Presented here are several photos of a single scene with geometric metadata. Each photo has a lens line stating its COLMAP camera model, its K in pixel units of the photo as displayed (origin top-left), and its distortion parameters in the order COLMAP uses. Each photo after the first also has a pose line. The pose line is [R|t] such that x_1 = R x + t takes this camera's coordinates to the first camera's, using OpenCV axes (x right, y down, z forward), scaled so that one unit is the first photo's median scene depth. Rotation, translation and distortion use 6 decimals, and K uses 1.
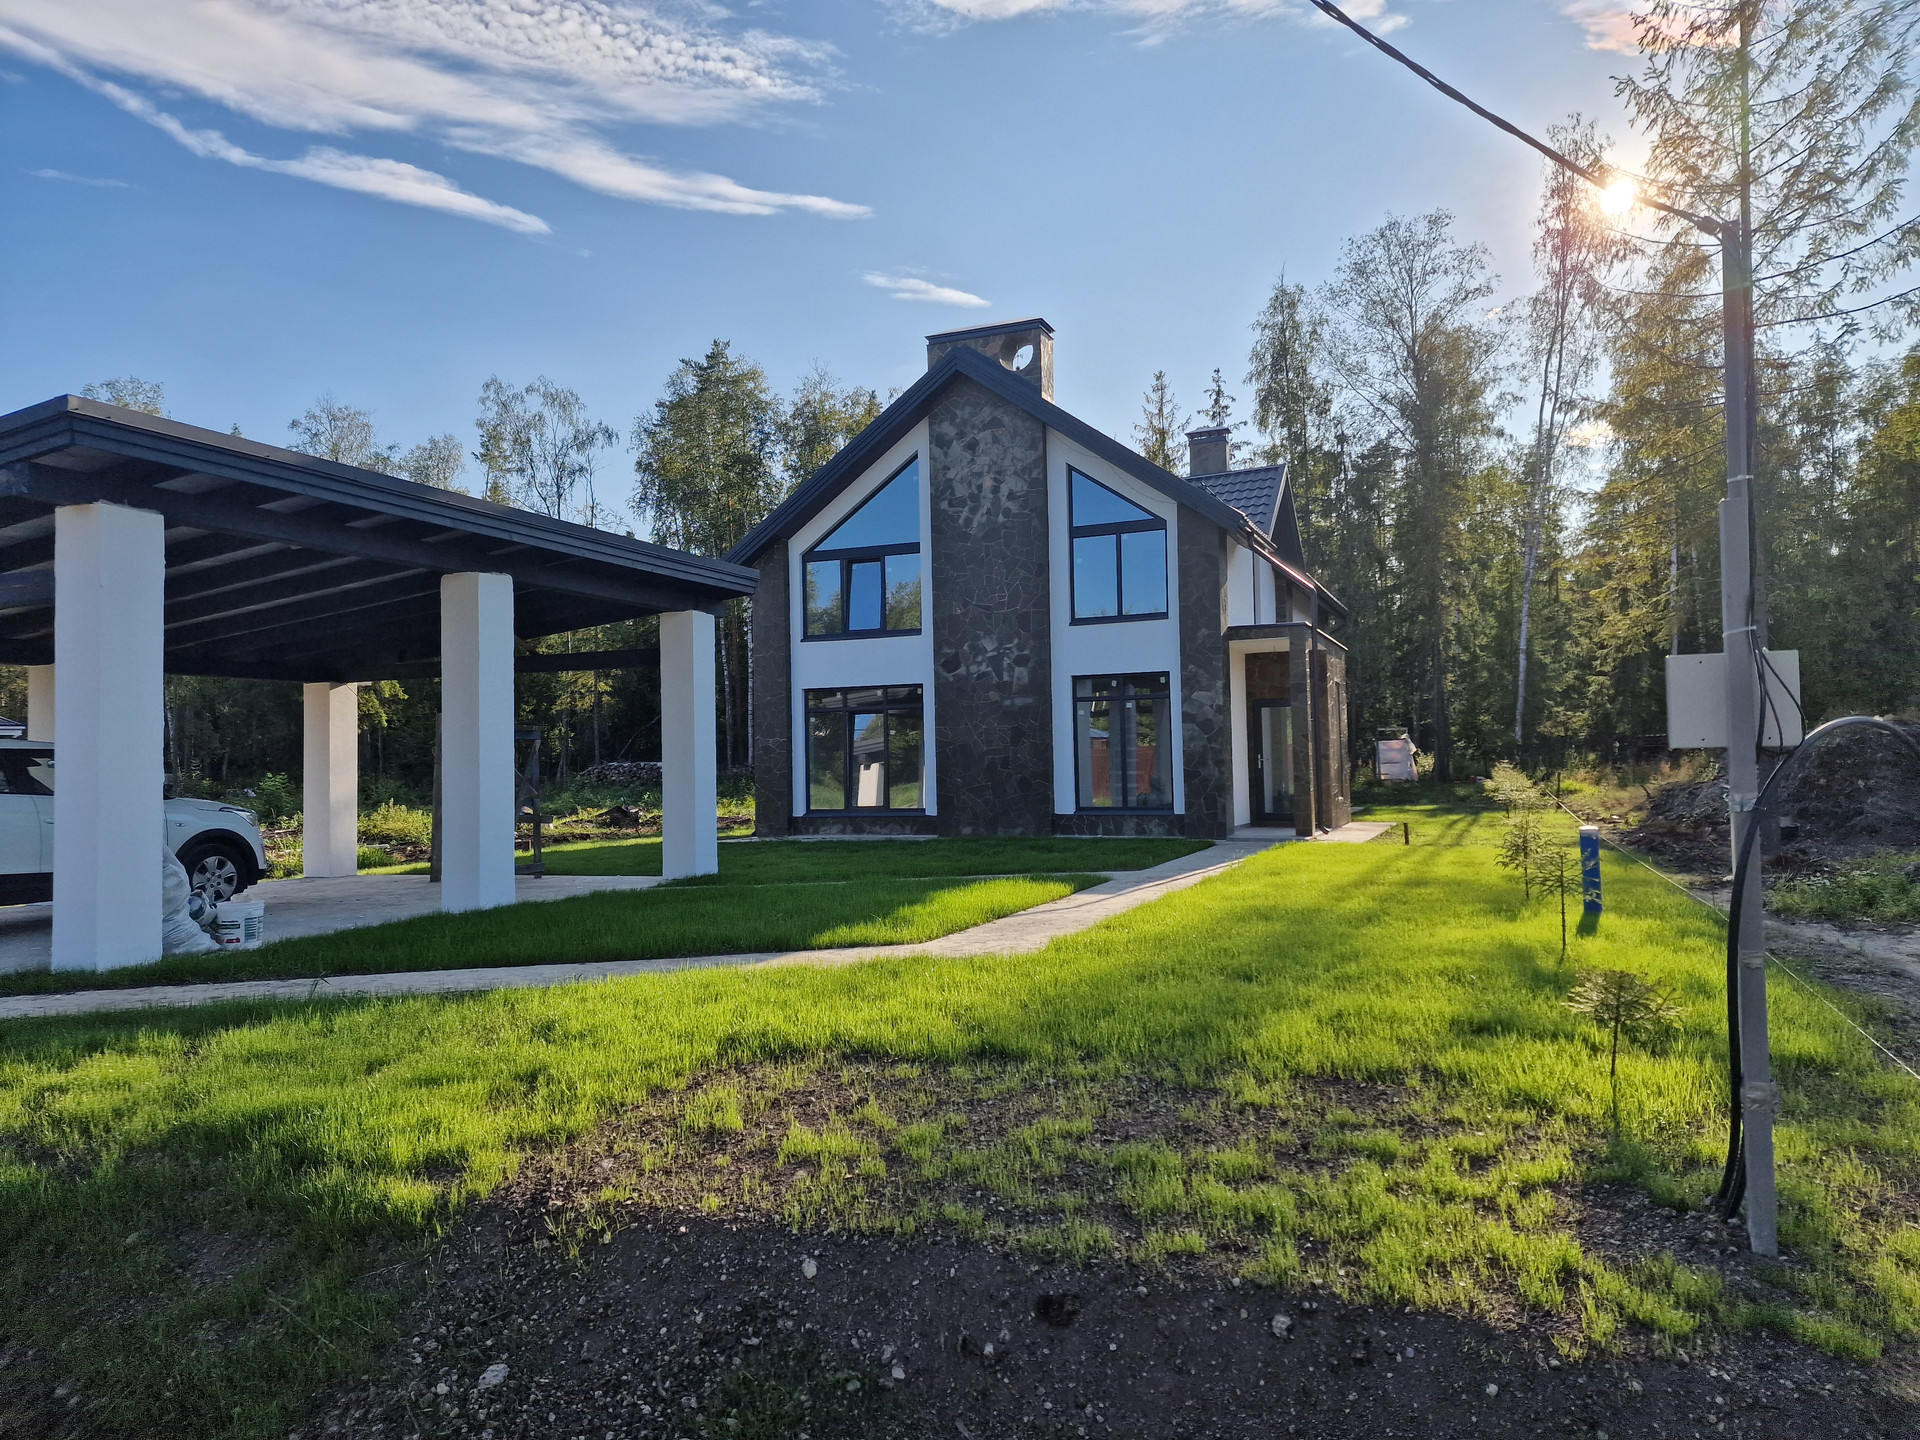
lens RADIAL K [[1355.8, 0, 960.0], [0, 1355.8, 720.0], [0, 0, 1]] dist [0.007581, -0.001365]
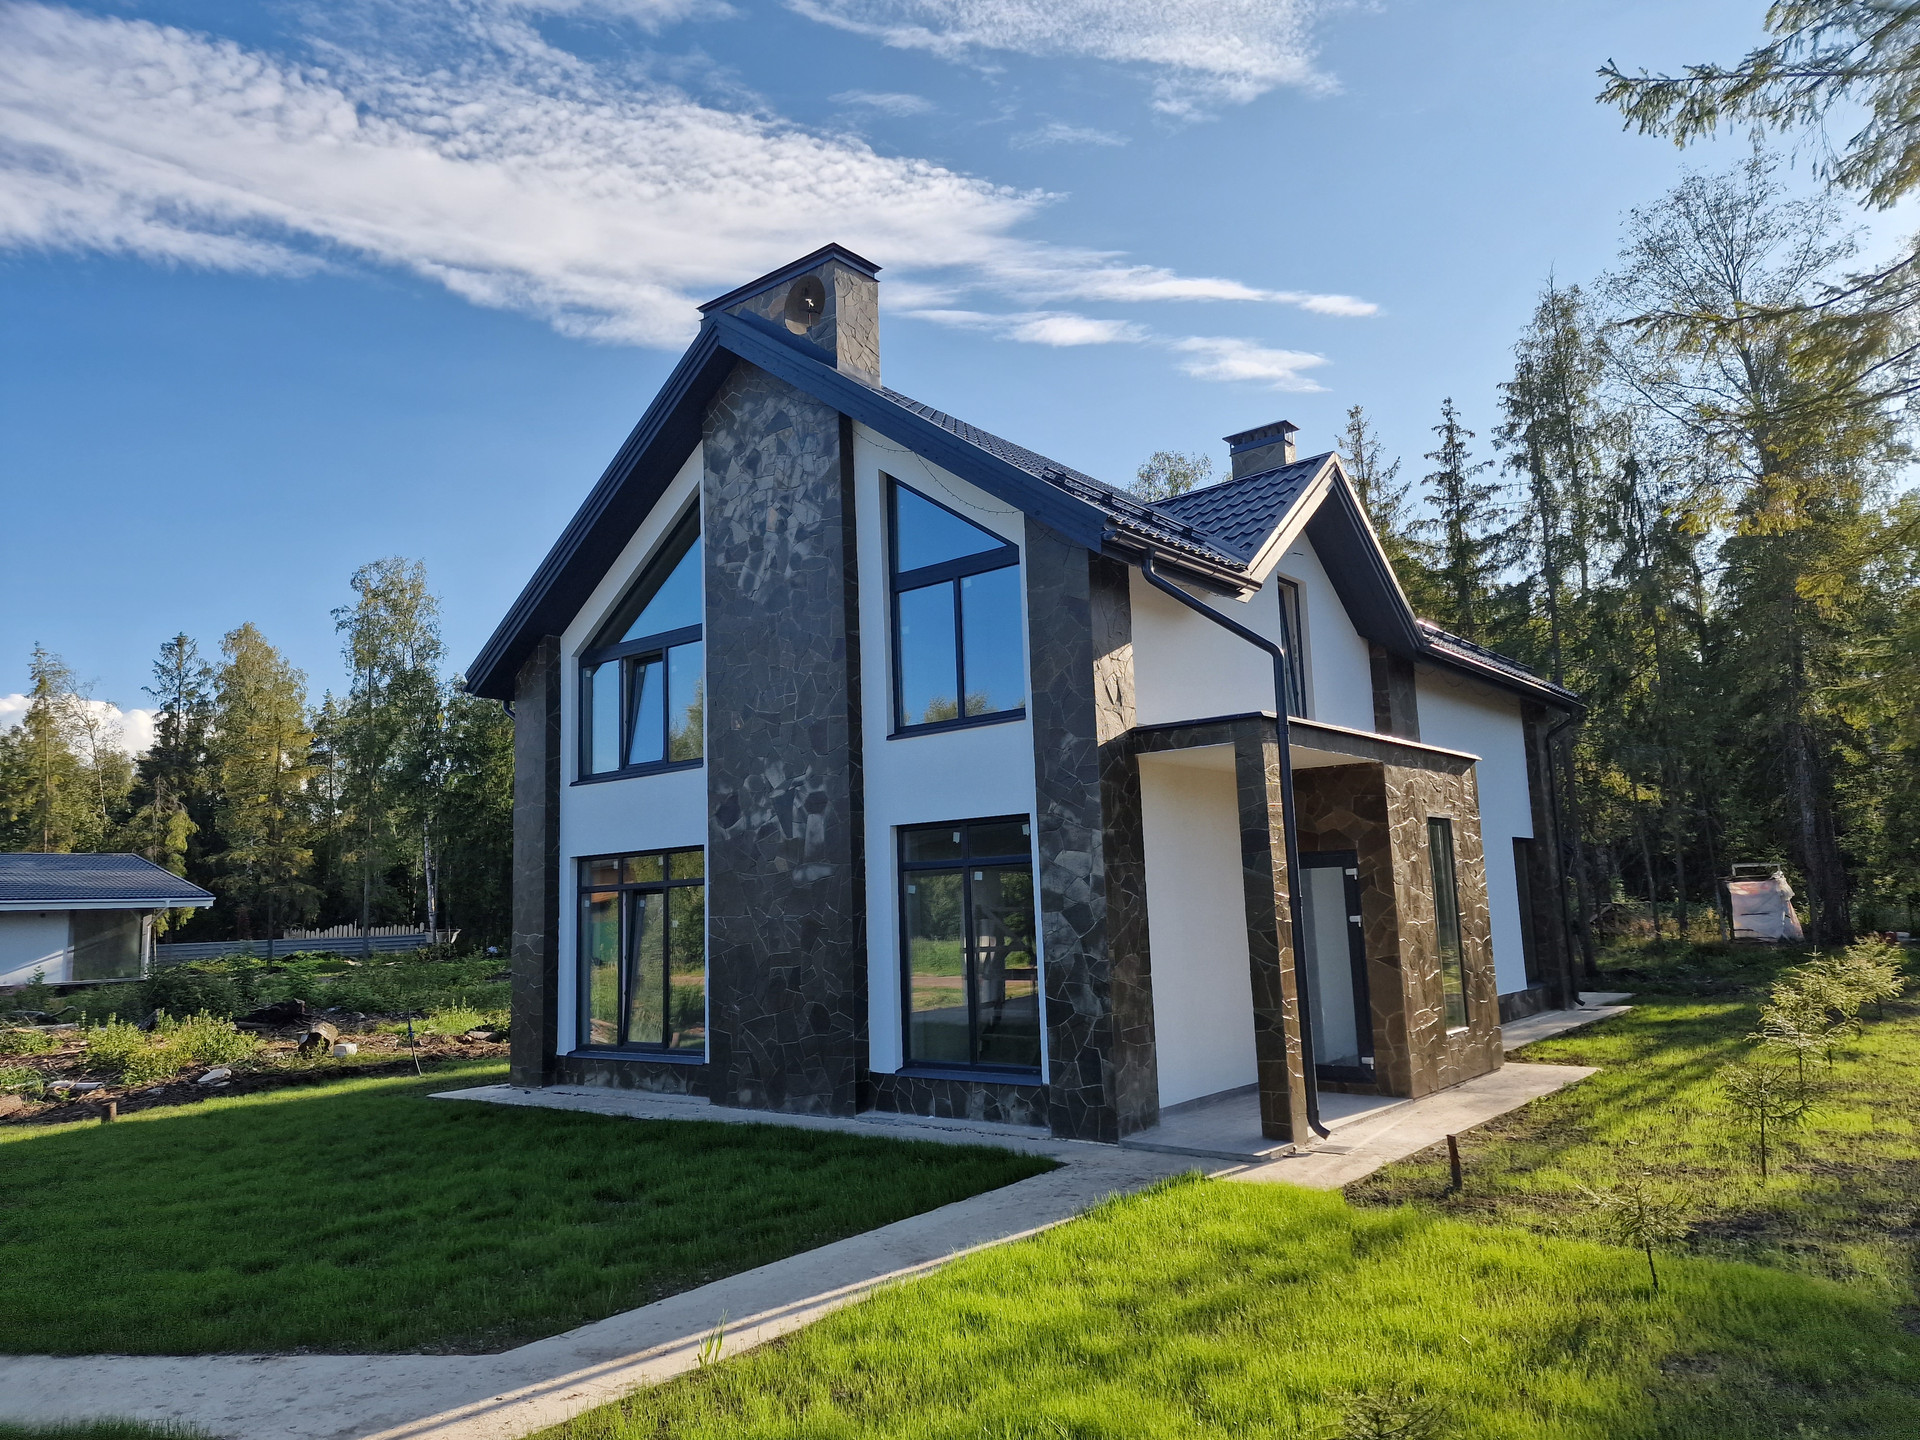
lens RADIAL K [[1355.8, 0, 960.0], [0, 1355.8, 720.0], [0, 0, 1]] dist [0.007581, -0.001365]
pose [[0.958666, -0.052661, -0.279618, 0.270501], [0.024681, 0.994410, -0.102663, -0.017399], [0.283462, 0.091518, 0.954607, 0.442915]]
